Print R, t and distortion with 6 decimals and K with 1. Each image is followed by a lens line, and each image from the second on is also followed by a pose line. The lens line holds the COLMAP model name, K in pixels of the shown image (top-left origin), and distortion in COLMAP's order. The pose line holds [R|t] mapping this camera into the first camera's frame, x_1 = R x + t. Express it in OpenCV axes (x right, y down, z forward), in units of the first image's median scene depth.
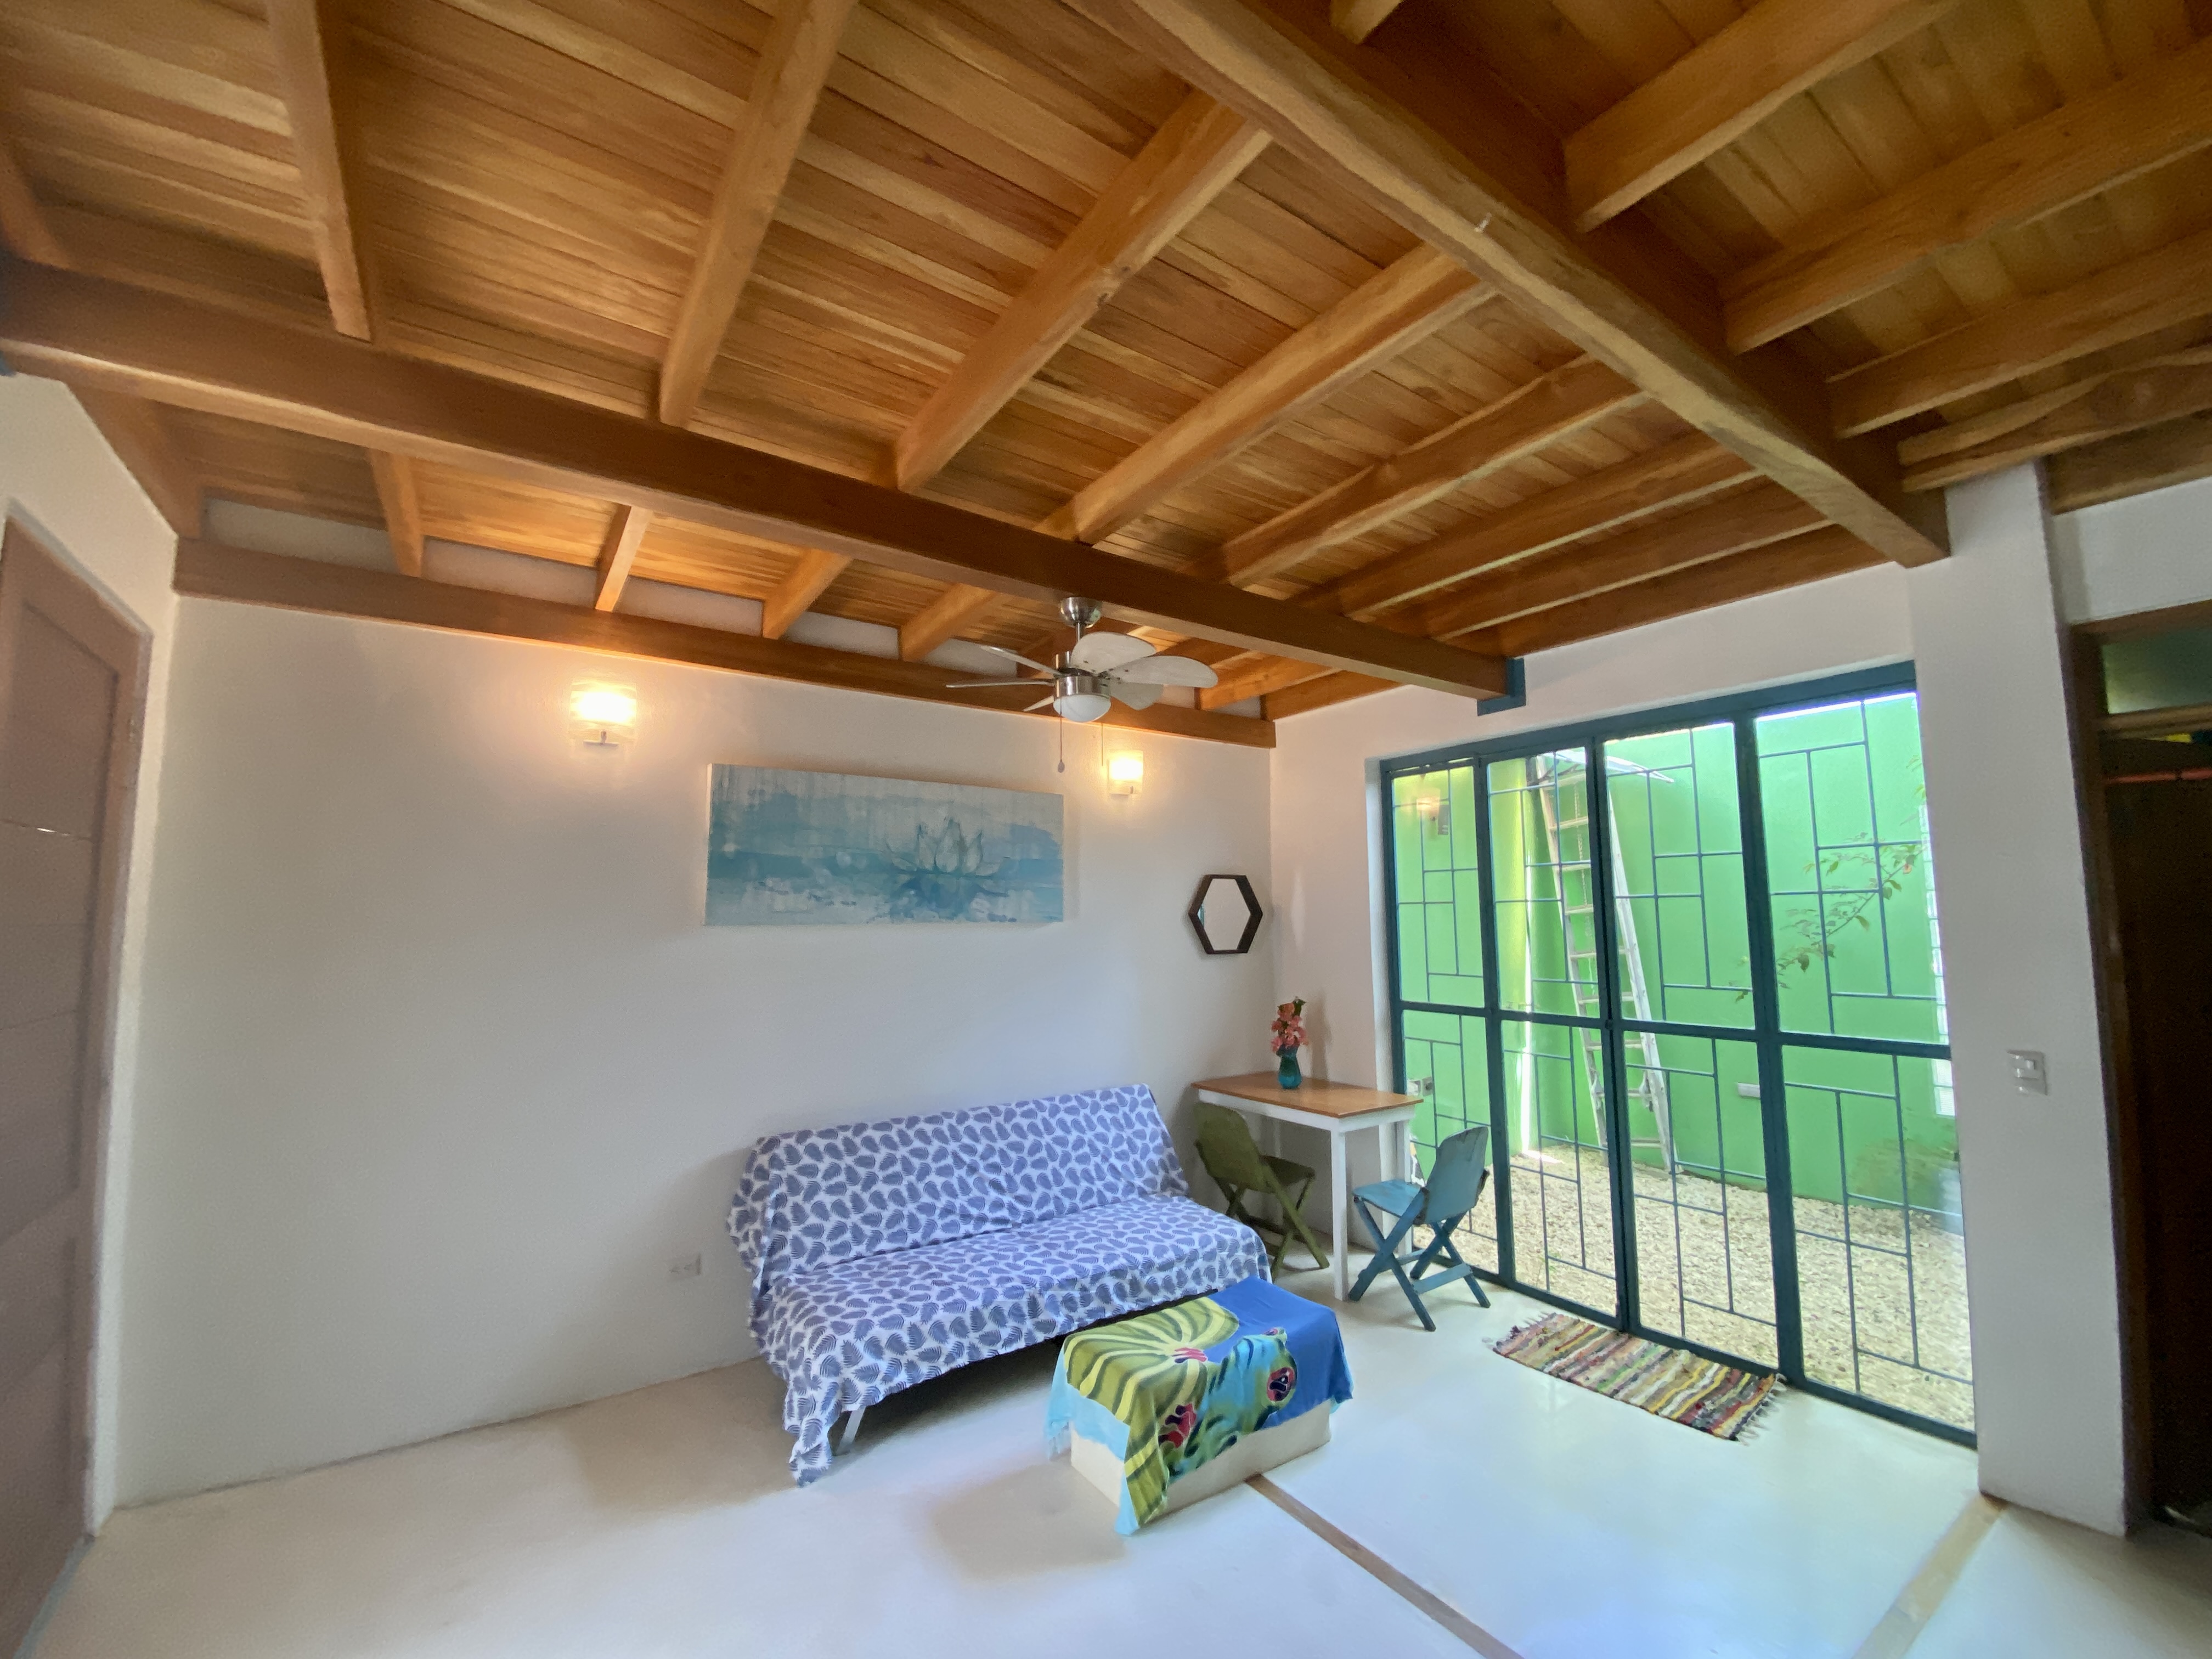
lens RADIAL K [[889.1, 0, 1106.0], [0, 889.1, 829.5], [0, 0, 1]] dist [0.042303, -0.036068]
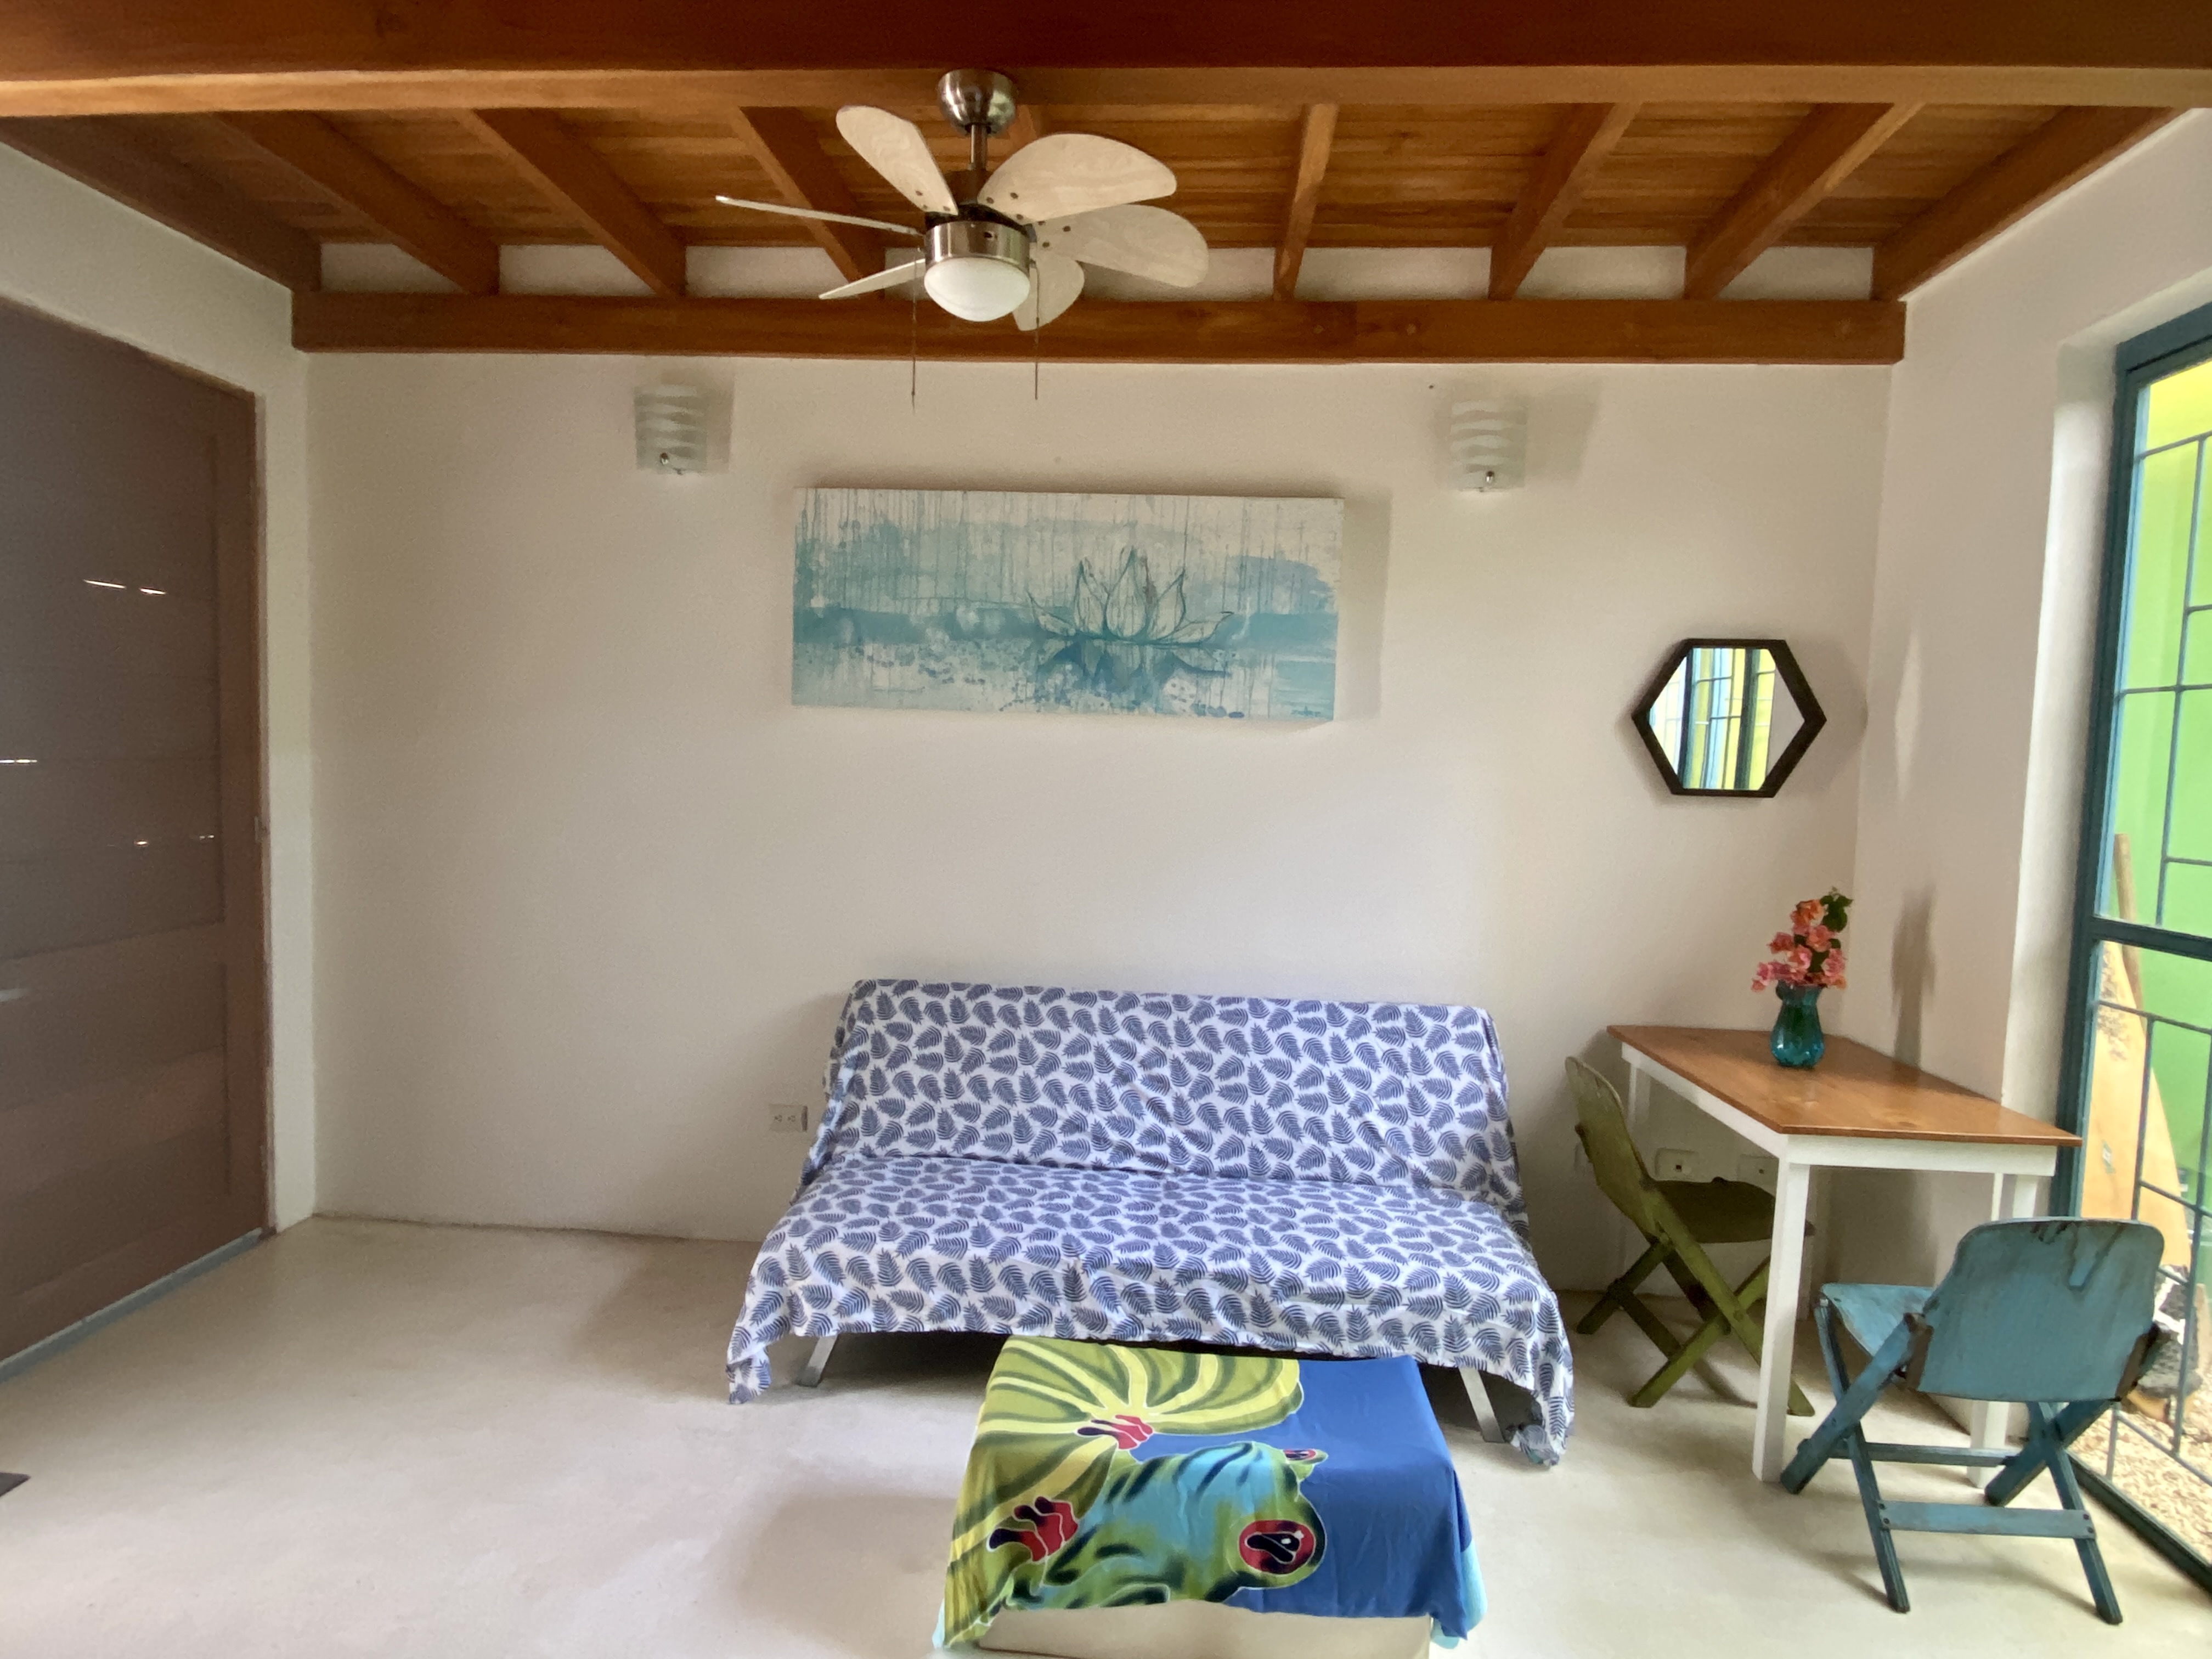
lens RADIAL K [[1216.5, 0, 1101.8], [0, 1216.5, 832.4], [0, 0, 1]] dist [0.113177, -0.105766]
pose [[0.788884, 0.073638, -0.610114, 0.399670], [0.023538, 0.988446, 0.149736, 0.061174], [0.614091, -0.132485, 0.778036, 0.308451]]
